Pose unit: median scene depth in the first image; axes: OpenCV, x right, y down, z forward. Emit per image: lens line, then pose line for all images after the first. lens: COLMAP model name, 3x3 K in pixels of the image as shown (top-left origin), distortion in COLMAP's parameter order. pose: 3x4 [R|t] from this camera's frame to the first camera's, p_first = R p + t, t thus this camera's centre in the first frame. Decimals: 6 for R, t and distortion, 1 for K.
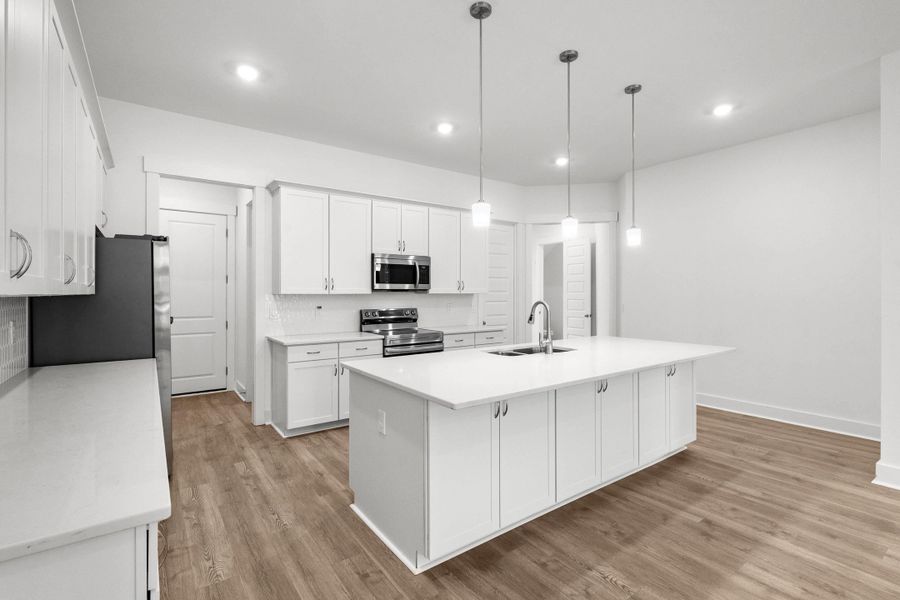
lens RADIAL K [[413.7, 0, 449.2], [0, 413.7, 293.8], [0, 0, 1]] dist [-0.000644, -0.000138]
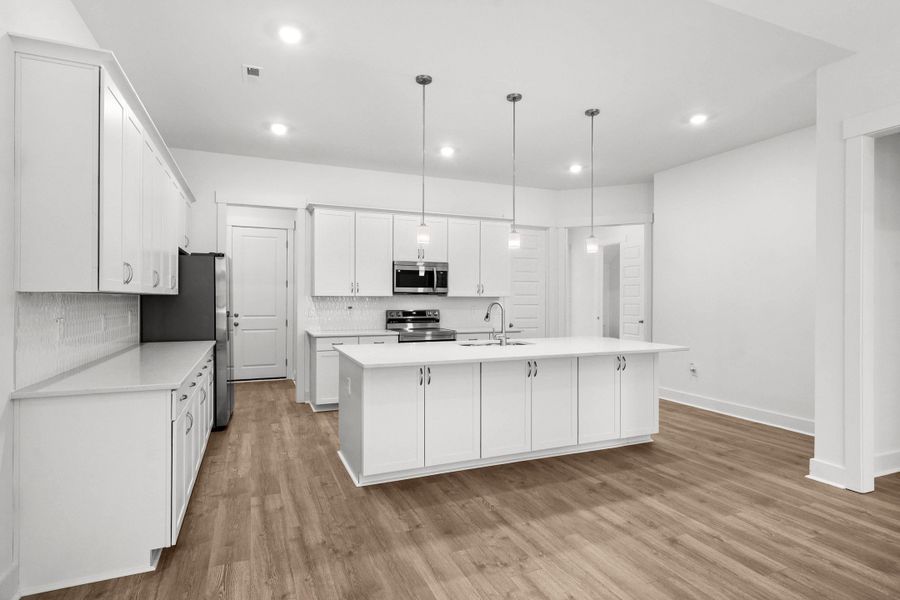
lens RADIAL K [[464.7, 0, 450.0], [0, 464.7, 300.0], [0, 0, 1]] dist [0.003441, 0.000595]
pose [[0.974995, 0.005445, -0.222160, 0.322001], [-0.004900, 0.999983, 0.003005, 0.007512], [0.222173, -0.001841, 0.975005, -0.281836]]
